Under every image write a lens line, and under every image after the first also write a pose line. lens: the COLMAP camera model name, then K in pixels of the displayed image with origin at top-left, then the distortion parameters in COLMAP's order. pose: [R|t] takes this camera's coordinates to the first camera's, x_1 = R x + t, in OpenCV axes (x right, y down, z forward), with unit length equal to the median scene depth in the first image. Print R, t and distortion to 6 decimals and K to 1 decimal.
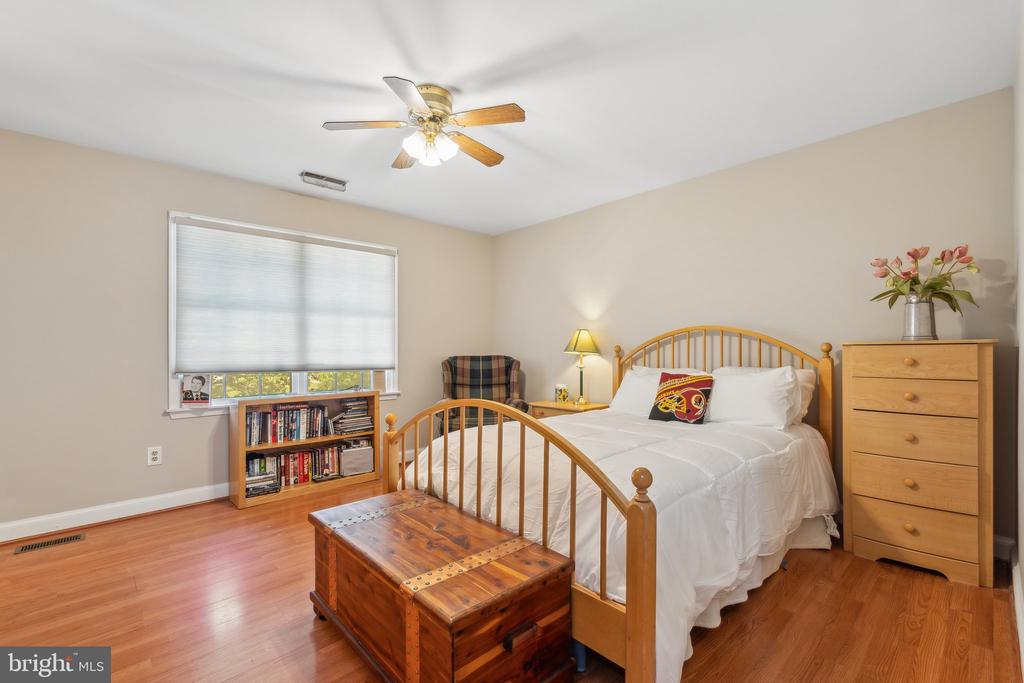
lens RADIAL K [[456.5, 0, 518.2], [0, 456.5, 343.0], [0, 0, 1]] dist [-0.000887, -0.000244]
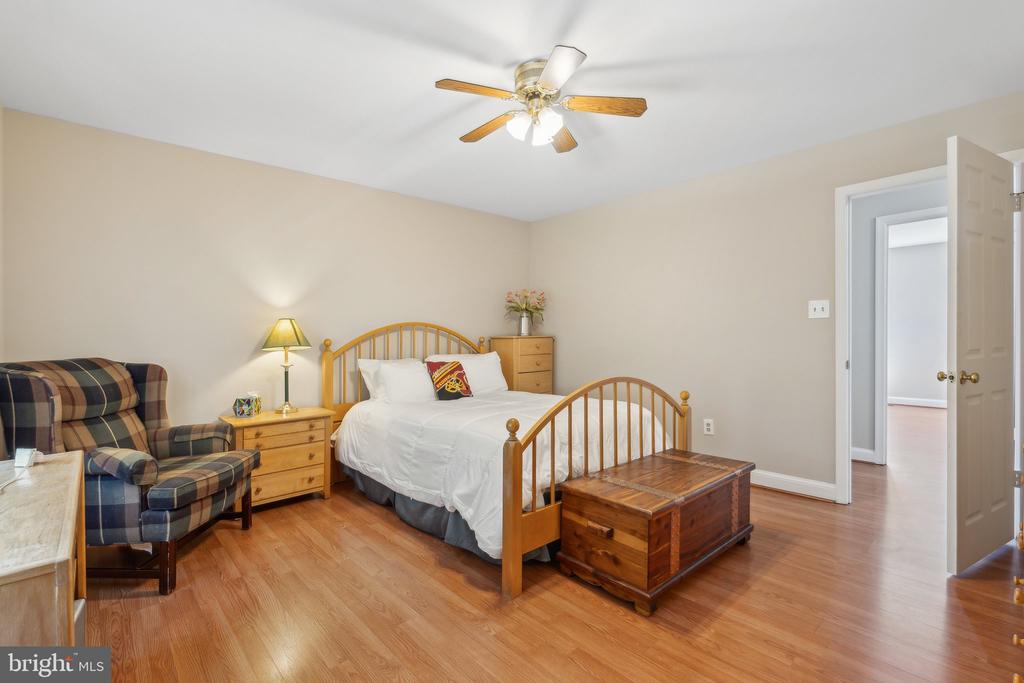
lens RADIAL K [[456.5, 0, 518.2], [0, 456.5, 343.0], [0, 0, 1]] dist [-0.000887, -0.000244]
pose [[0.017896, -0.010260, 0.999787, -0.882842], [-0.003891, 0.999939, 0.010331, 0.004384], [-0.999832, -0.004075, 0.017855, 0.787573]]
